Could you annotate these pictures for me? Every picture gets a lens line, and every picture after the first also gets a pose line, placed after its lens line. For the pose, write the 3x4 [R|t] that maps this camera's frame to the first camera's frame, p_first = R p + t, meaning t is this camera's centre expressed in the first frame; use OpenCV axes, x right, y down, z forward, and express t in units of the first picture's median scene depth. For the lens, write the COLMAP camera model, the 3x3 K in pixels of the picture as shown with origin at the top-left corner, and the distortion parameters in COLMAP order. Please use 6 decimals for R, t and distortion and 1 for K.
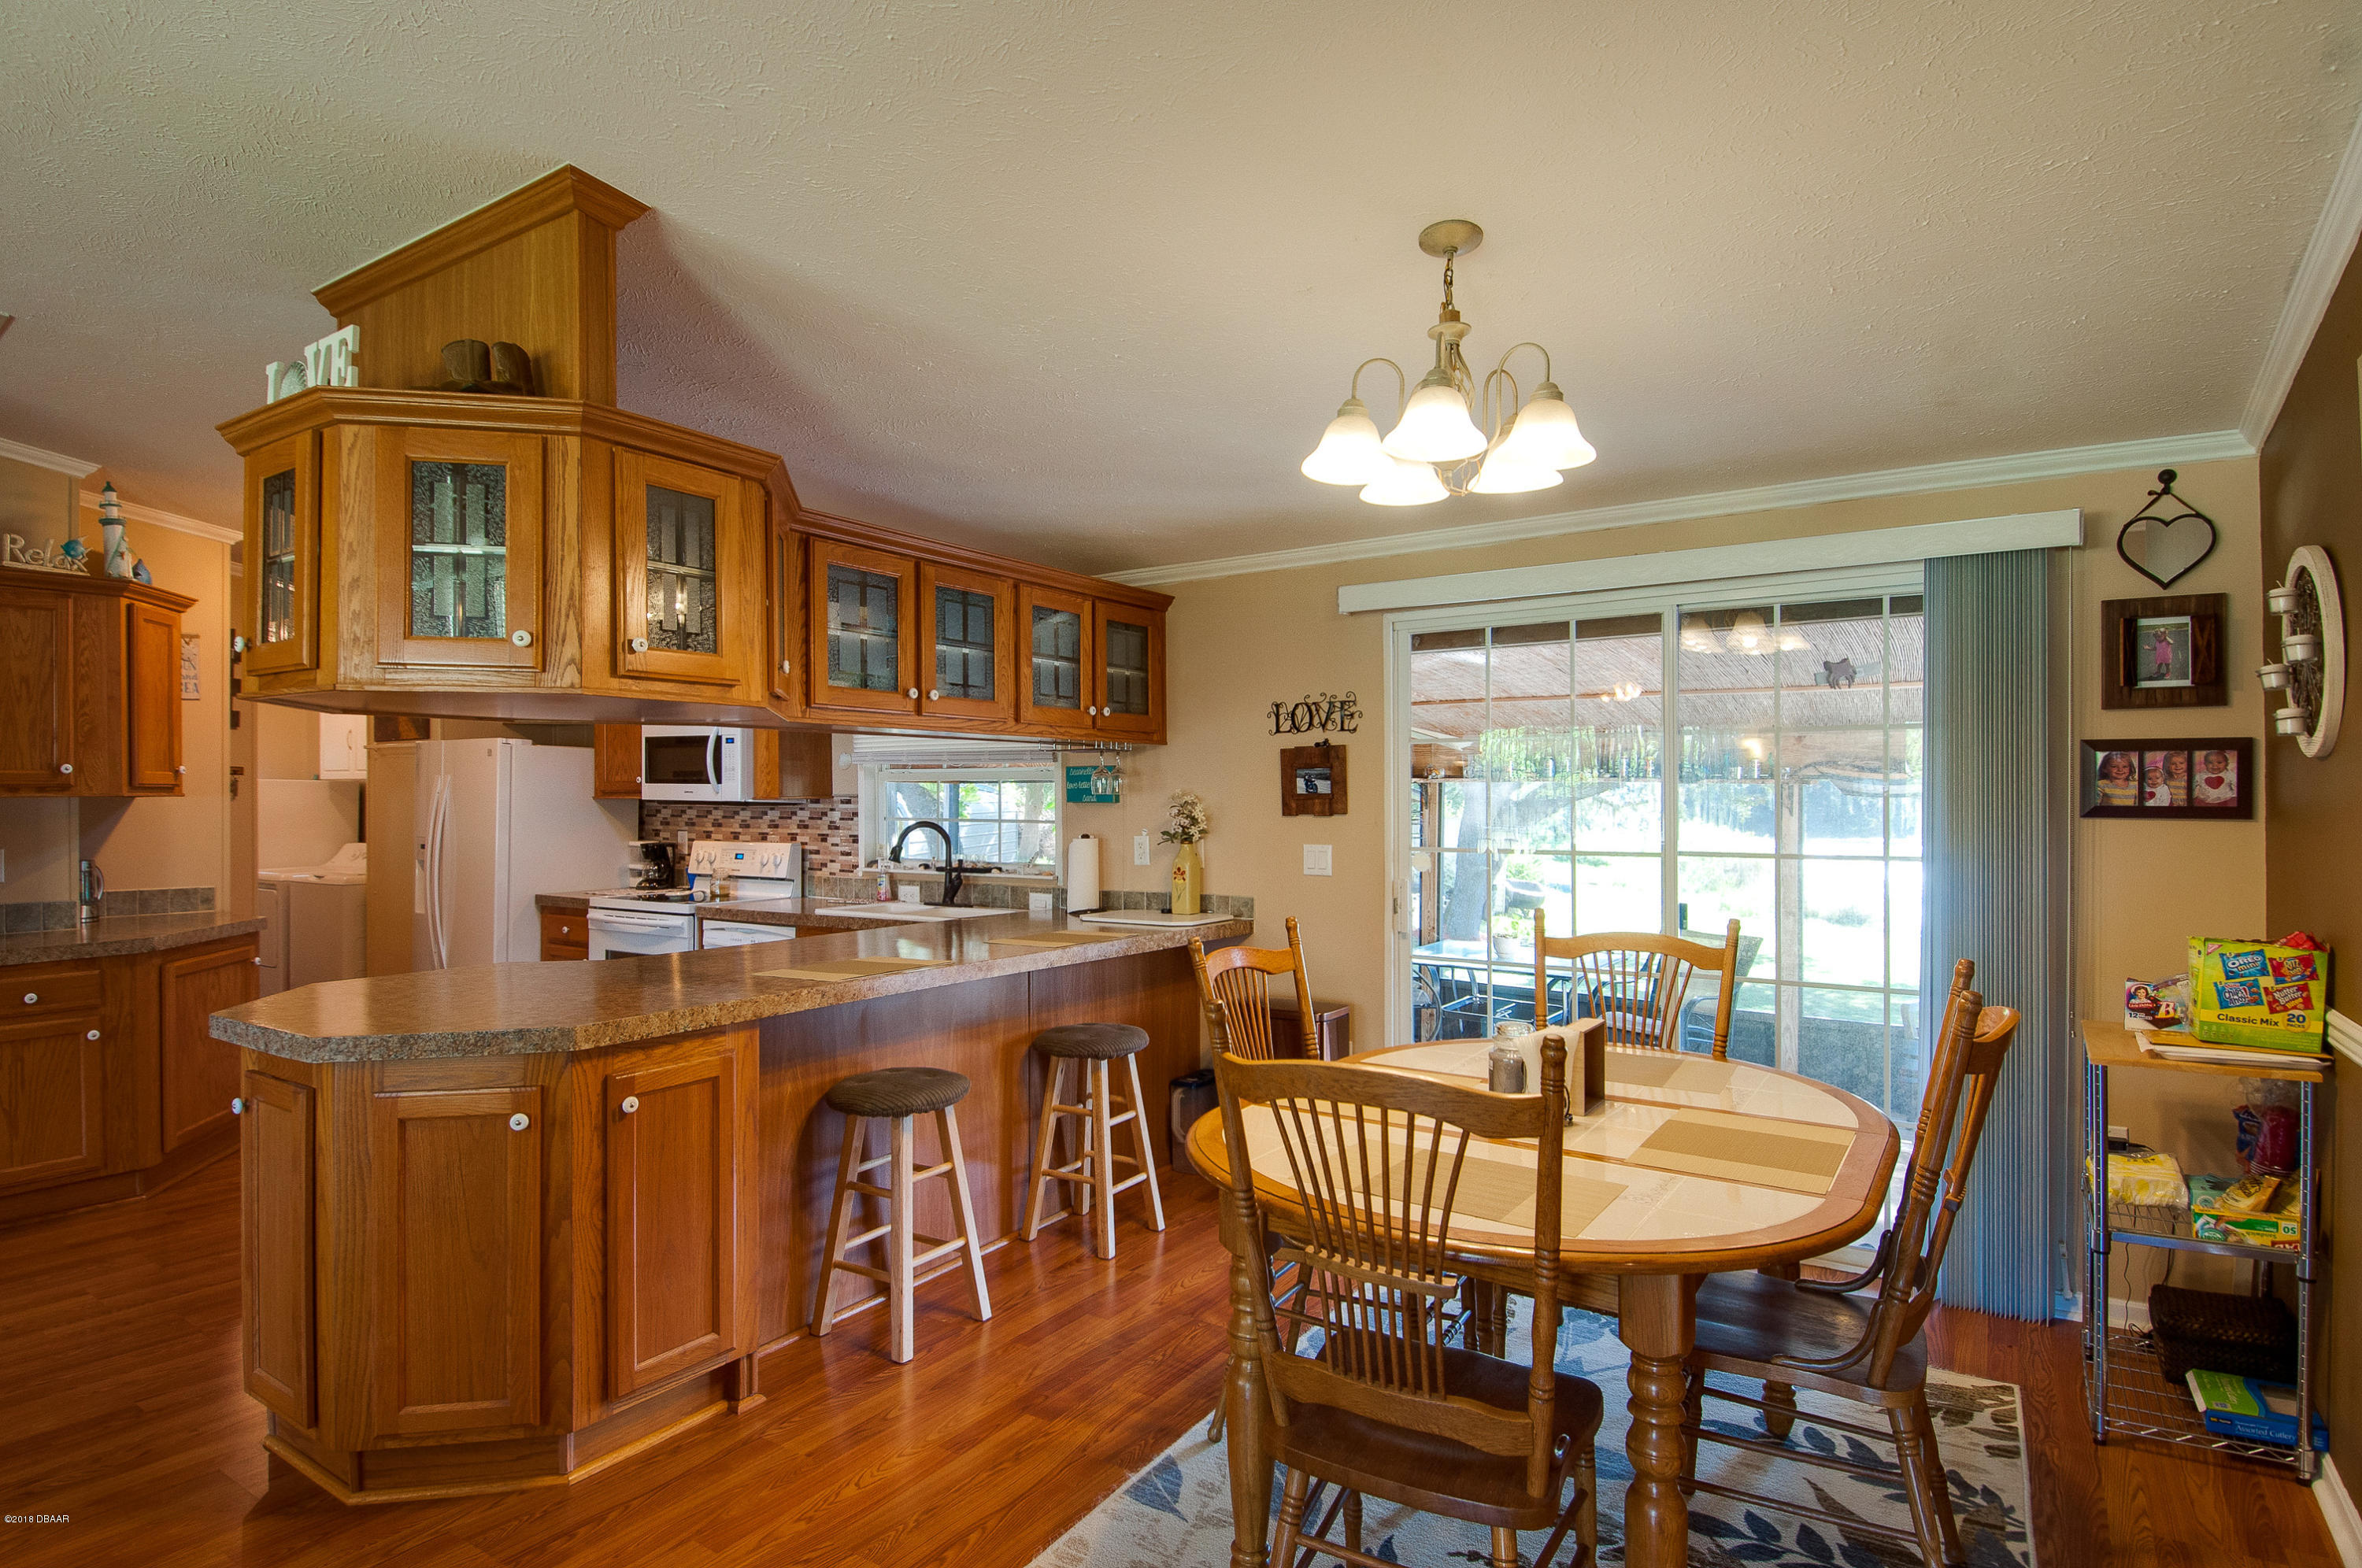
lens RADIAL K [[1209.5, 0, 1195.0], [0, 1209.5, 803.0], [0, 0, 1]] dist [0.032190, -0.001659]
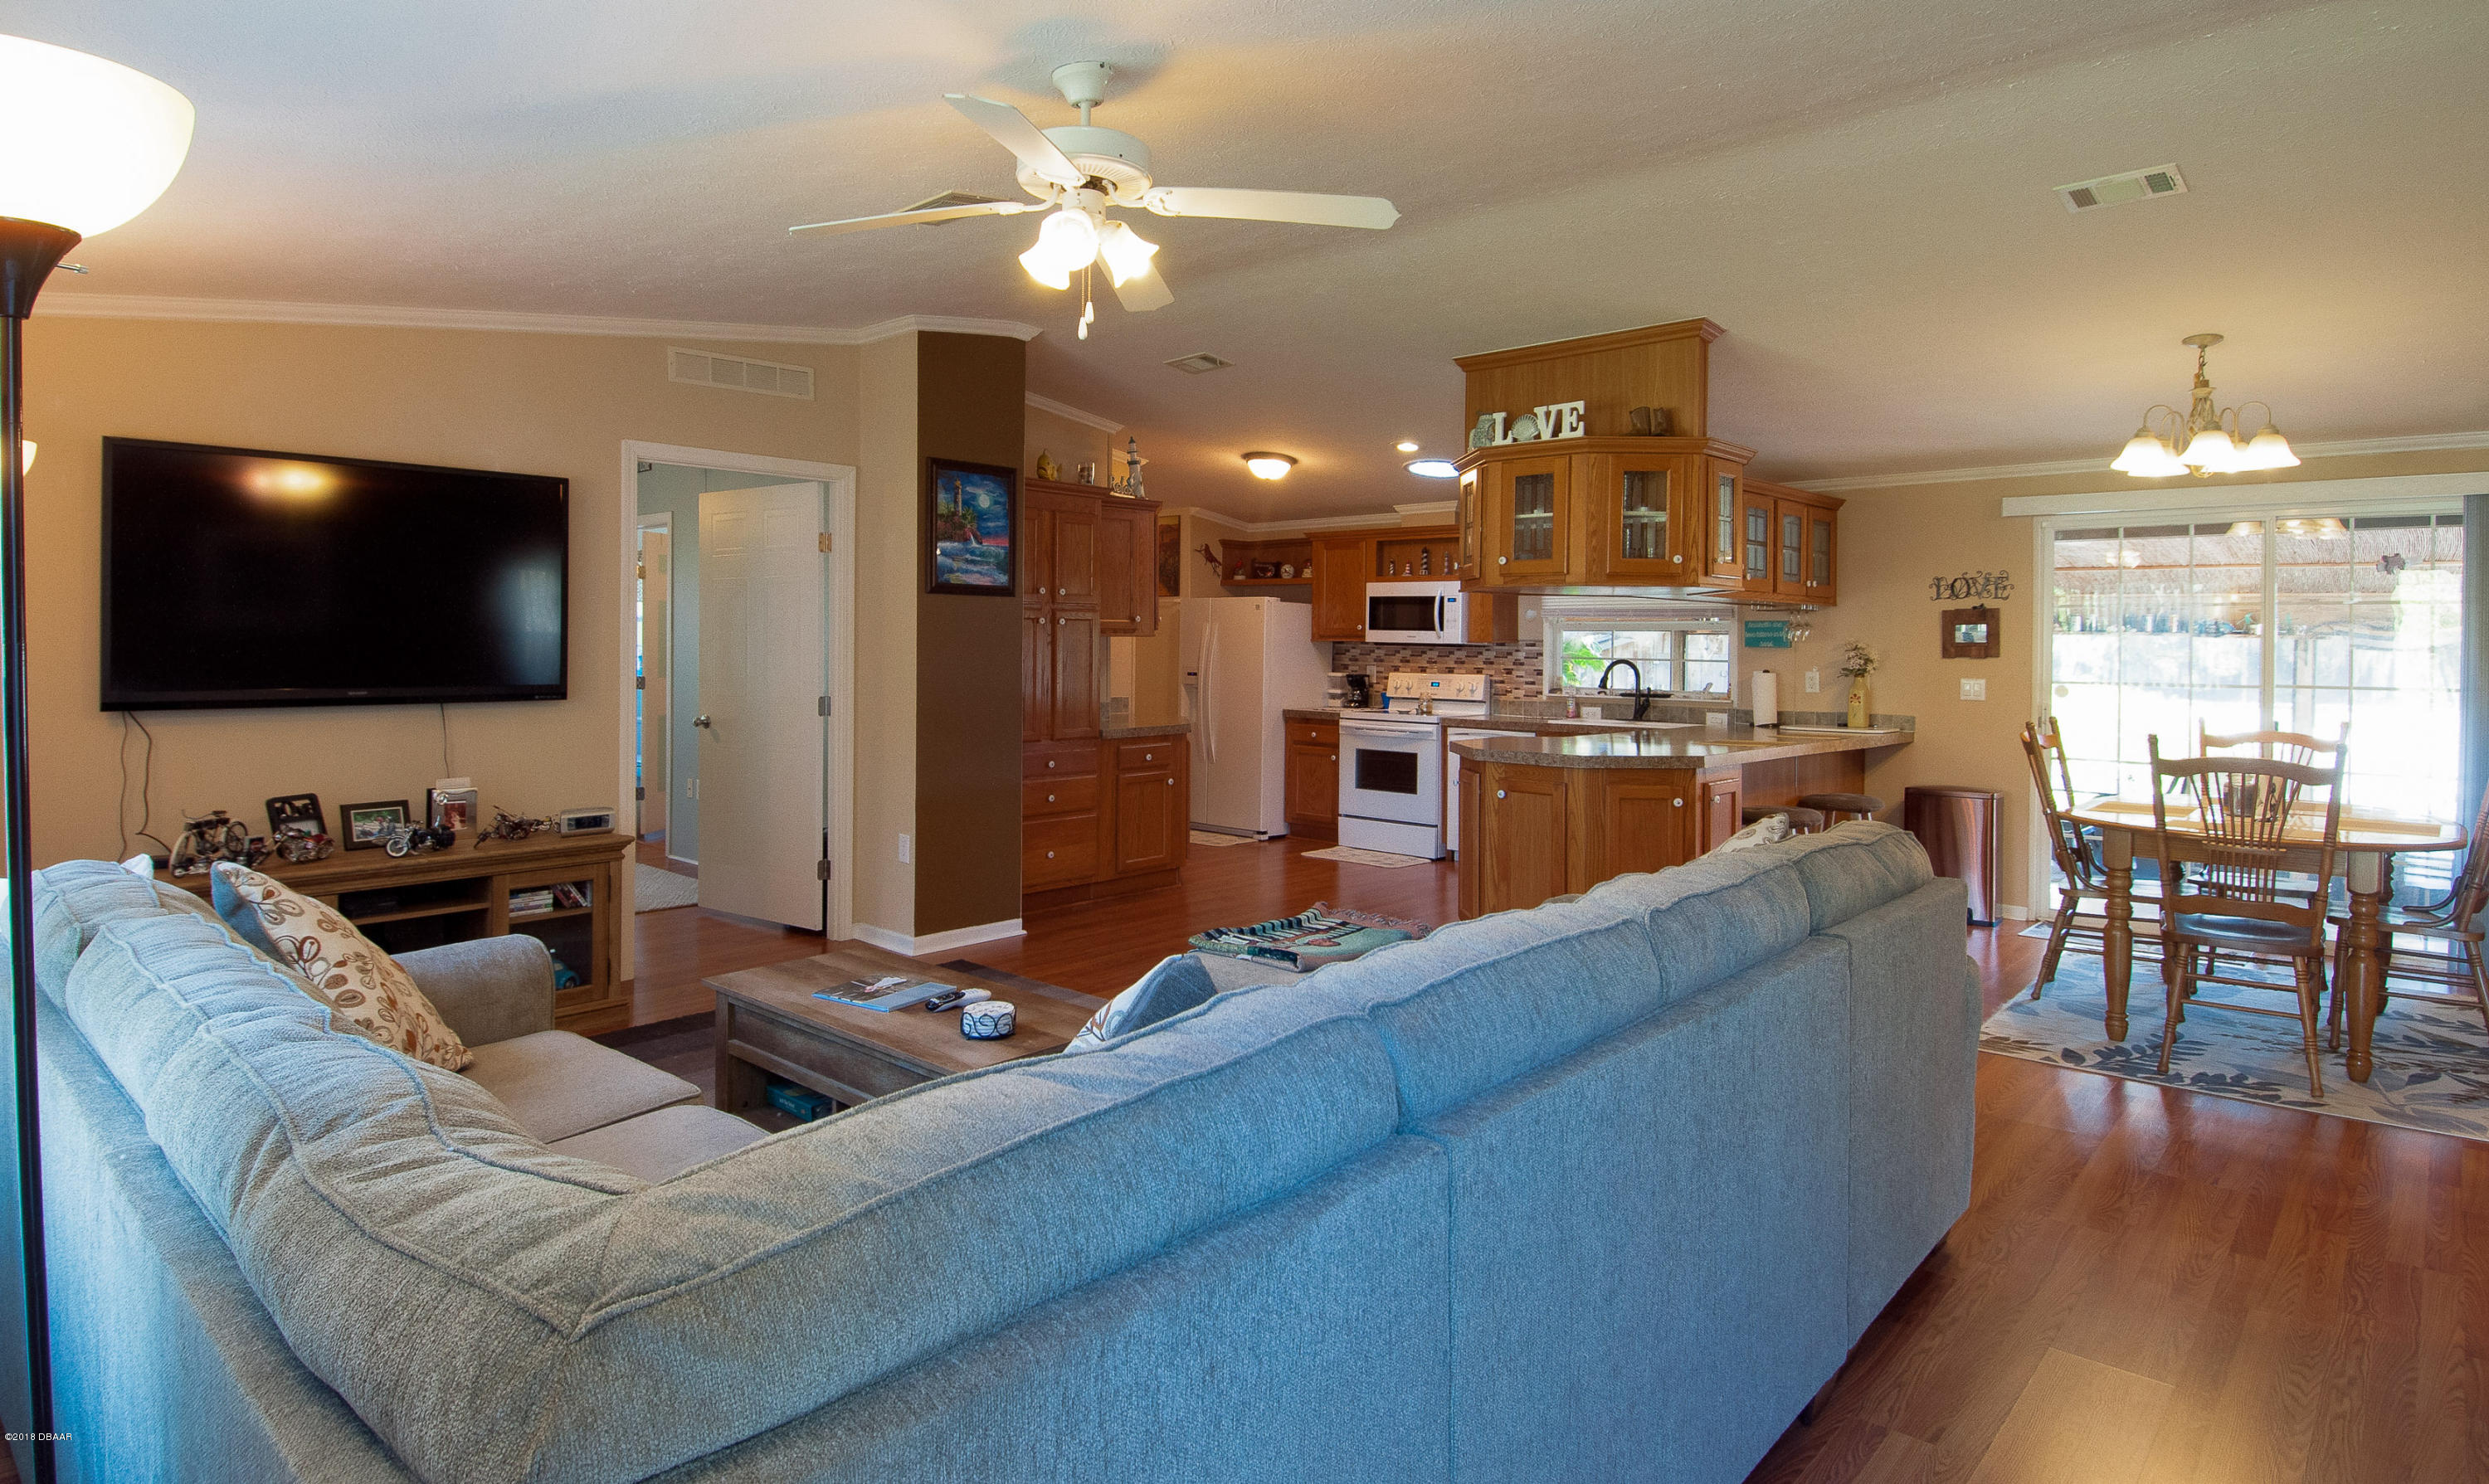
lens RADIAL K [[1336.5, 0, 1145.6], [0, 1336.5, 664.7], [0, 0, 1]] dist [-0.027767, -0.003584]
pose [[0.978778, 0.013585, -0.204474, -0.453575], [-0.011261, 0.999858, 0.012529, 0.008222], [0.204615, -0.009960, 0.978792, -0.606949]]
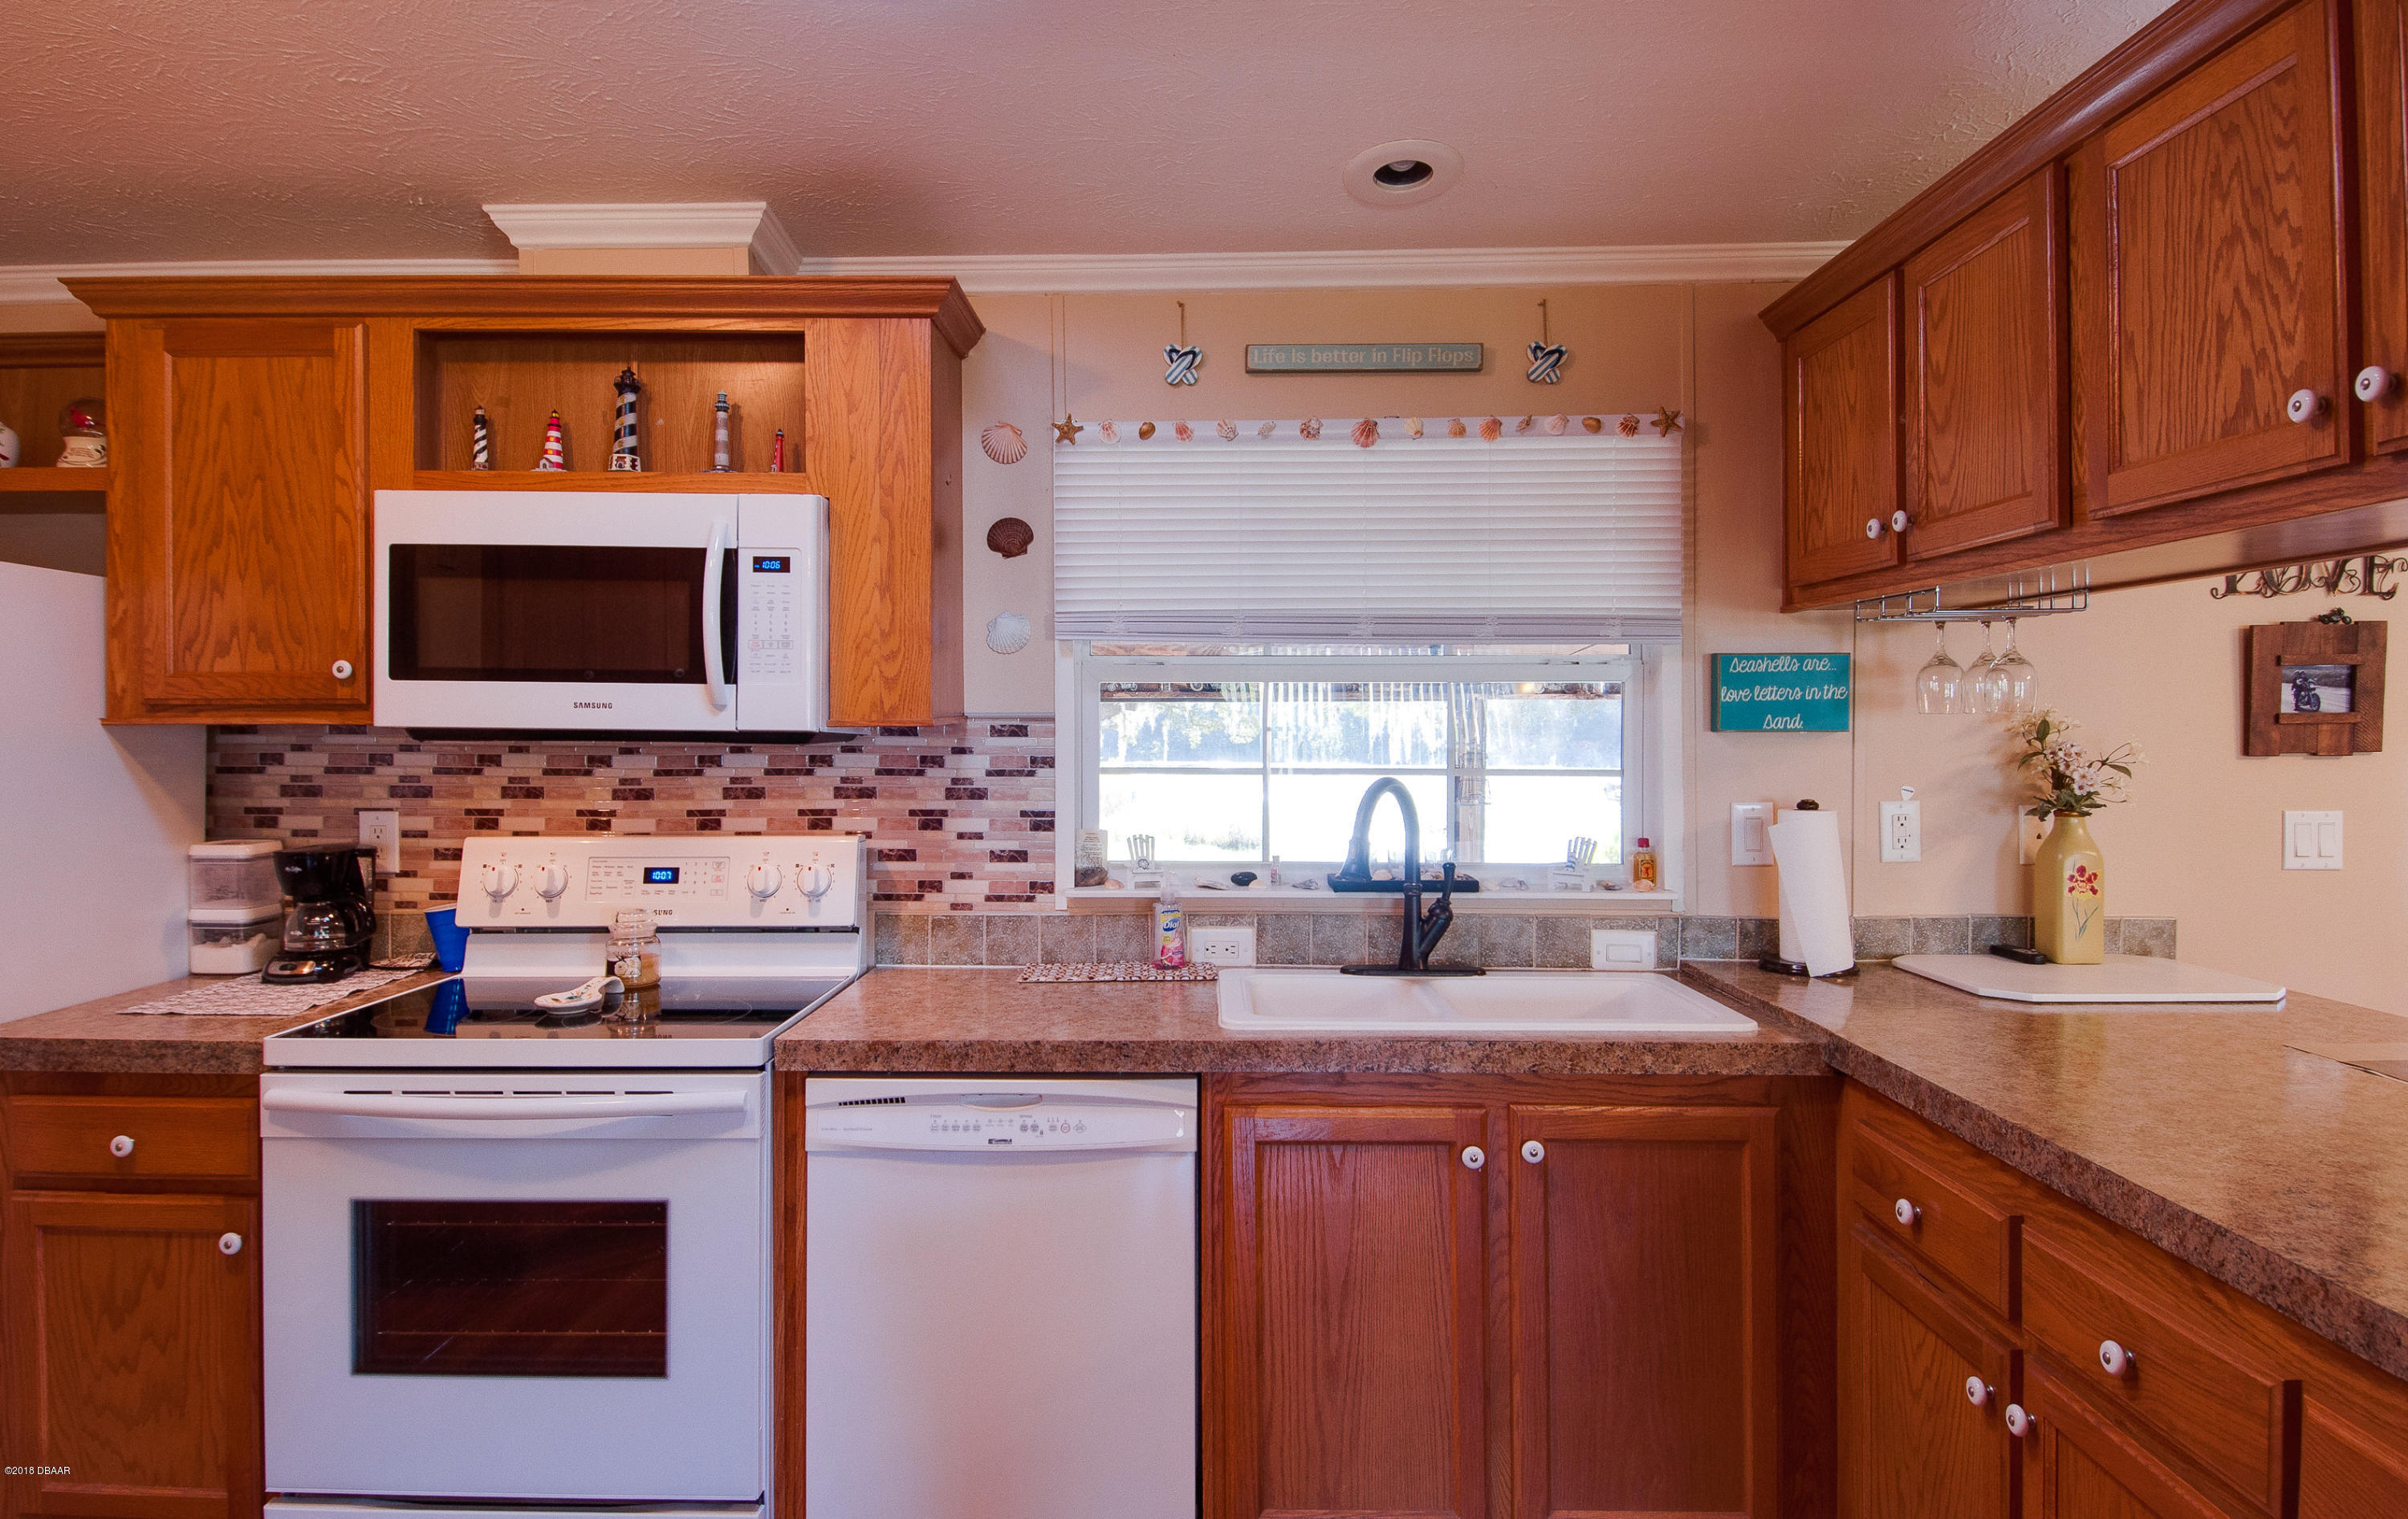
lens RADIAL K [[1415.0, 0, 1186.5], [0, 1415.0, 721.0], [0, 0, 1]] dist [0.005763, -0.003190]
pose [[0.848131, -0.002063, 0.529782, -0.549981], [0.002020, 0.999998, 0.000661, -0.004922], [-0.529782, 0.000509, 0.848134, 0.633144]]
